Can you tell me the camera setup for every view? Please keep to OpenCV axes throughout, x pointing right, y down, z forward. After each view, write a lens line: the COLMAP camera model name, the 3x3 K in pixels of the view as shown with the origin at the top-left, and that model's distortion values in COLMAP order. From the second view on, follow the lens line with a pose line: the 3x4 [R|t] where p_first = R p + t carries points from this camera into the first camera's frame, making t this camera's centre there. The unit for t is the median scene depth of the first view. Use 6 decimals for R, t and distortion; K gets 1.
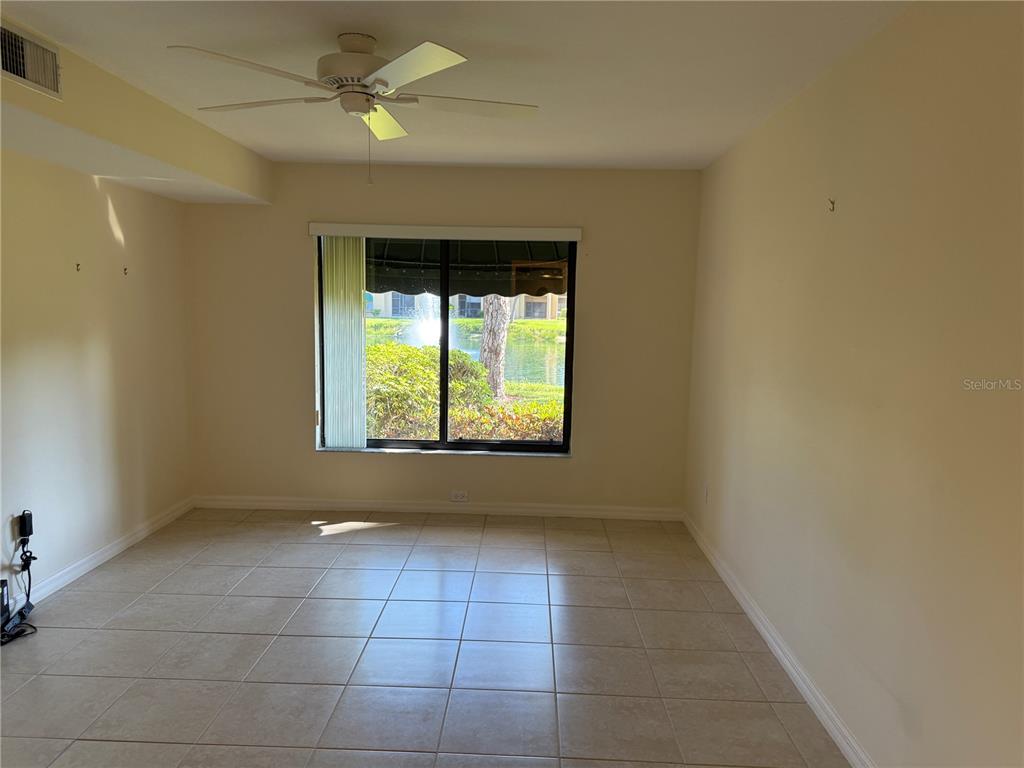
lens RADIAL K [[733.4, 0, 512.0], [0, 733.4, 384.0], [0, 0, 1]] dist [0.099952, -0.126439]
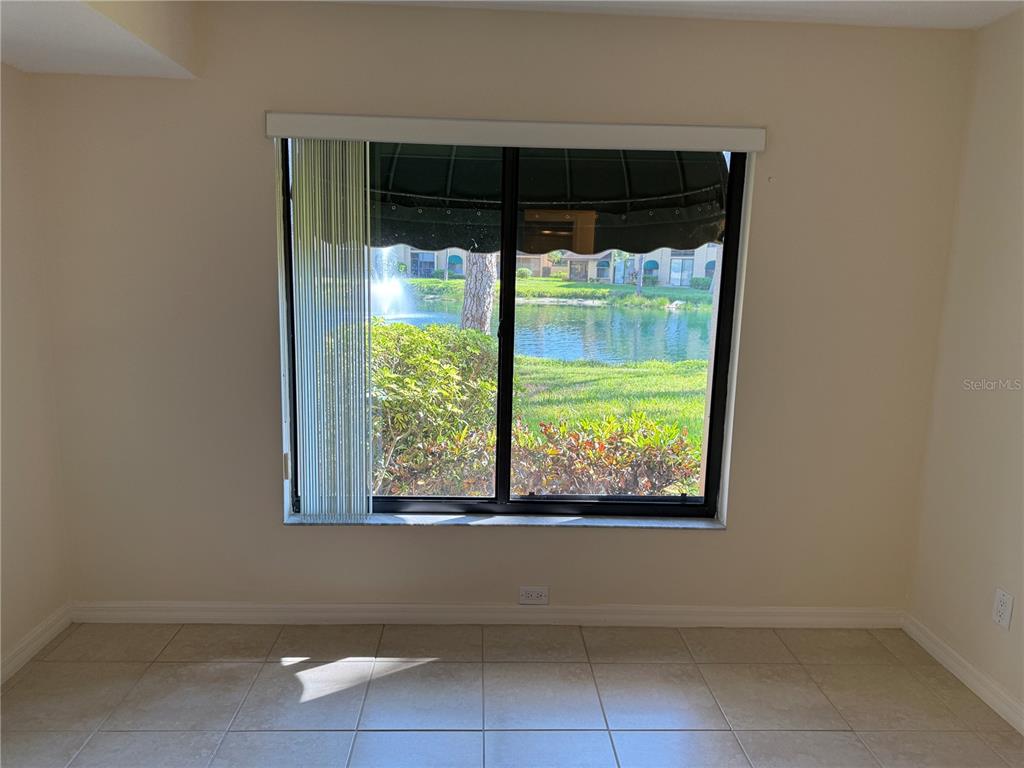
lens RADIAL K [[733.4, 0, 512.0], [0, 733.4, 384.0], [0, 0, 1]] dist [0.099952, -0.126439]
pose [[0.997447, -0.004852, 0.071242, -0.129018], [0.000985, 0.998529, 0.054216, -0.047336], [-0.071400, -0.054007, 0.995985, 0.418855]]
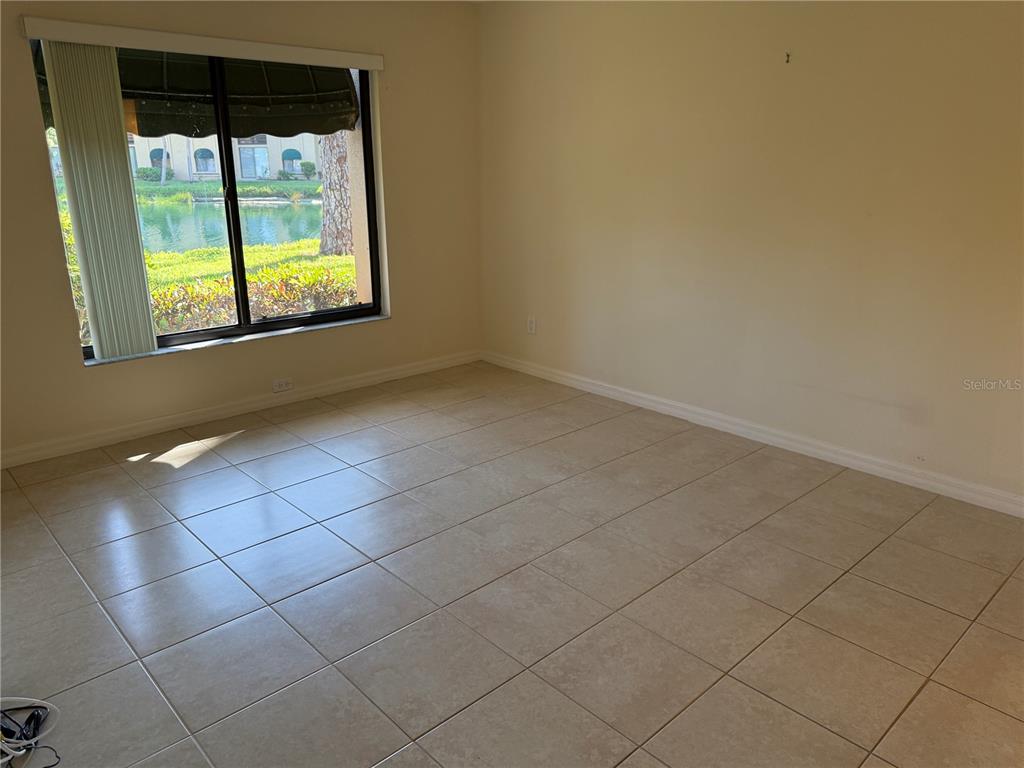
lens RADIAL K [[733.4, 0, 512.0], [0, 733.4, 384.0], [0, 0, 1]] dist [0.099952, -0.126439]
pose [[0.705490, -0.223039, 0.672710, -0.455720], [0.091267, 0.969877, 0.225850, -0.016452], [-0.702819, -0.097939, 0.704595, 0.211124]]
